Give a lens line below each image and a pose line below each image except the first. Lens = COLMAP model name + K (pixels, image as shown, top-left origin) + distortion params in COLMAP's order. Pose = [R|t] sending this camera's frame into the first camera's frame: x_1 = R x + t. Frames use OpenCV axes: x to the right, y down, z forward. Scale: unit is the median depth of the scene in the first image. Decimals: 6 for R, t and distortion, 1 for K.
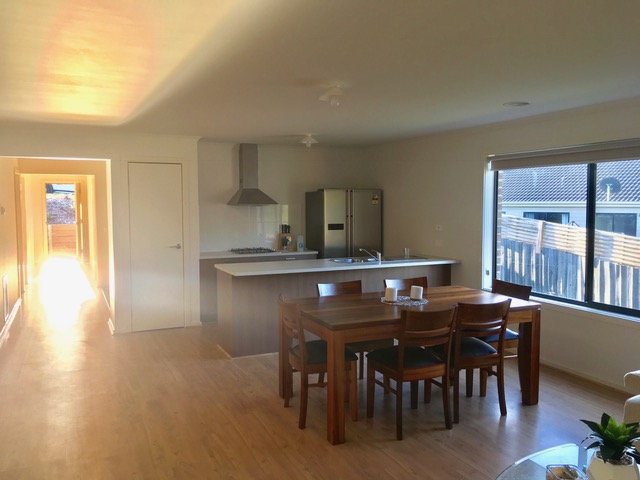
lens RADIAL K [[546.0, 0, 317.0], [0, 546.0, 235.6], [0, 0, 1]] dist [0.054200, -0.005144]
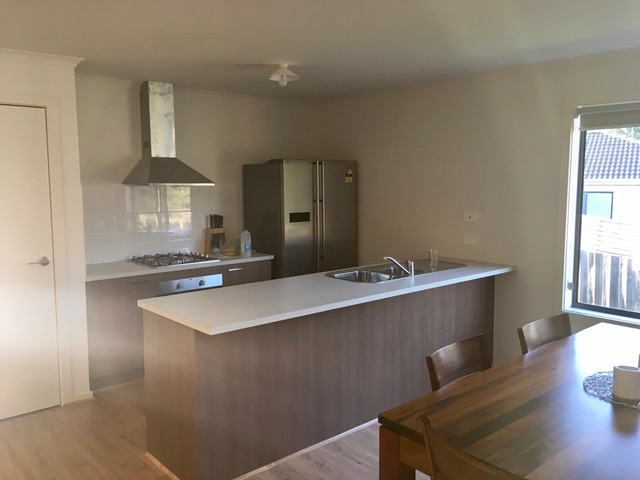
lens RADIAL K [[546.0, 0, 317.0], [0, 546.0, 235.6], [0, 0, 1]] dist [0.054200, -0.005144]
pose [[0.960364, -0.029829, 0.277150, -0.129895], [0.019023, 0.998953, 0.041598, -0.021074], [-0.278100, -0.034677, 0.959926, 0.359024]]
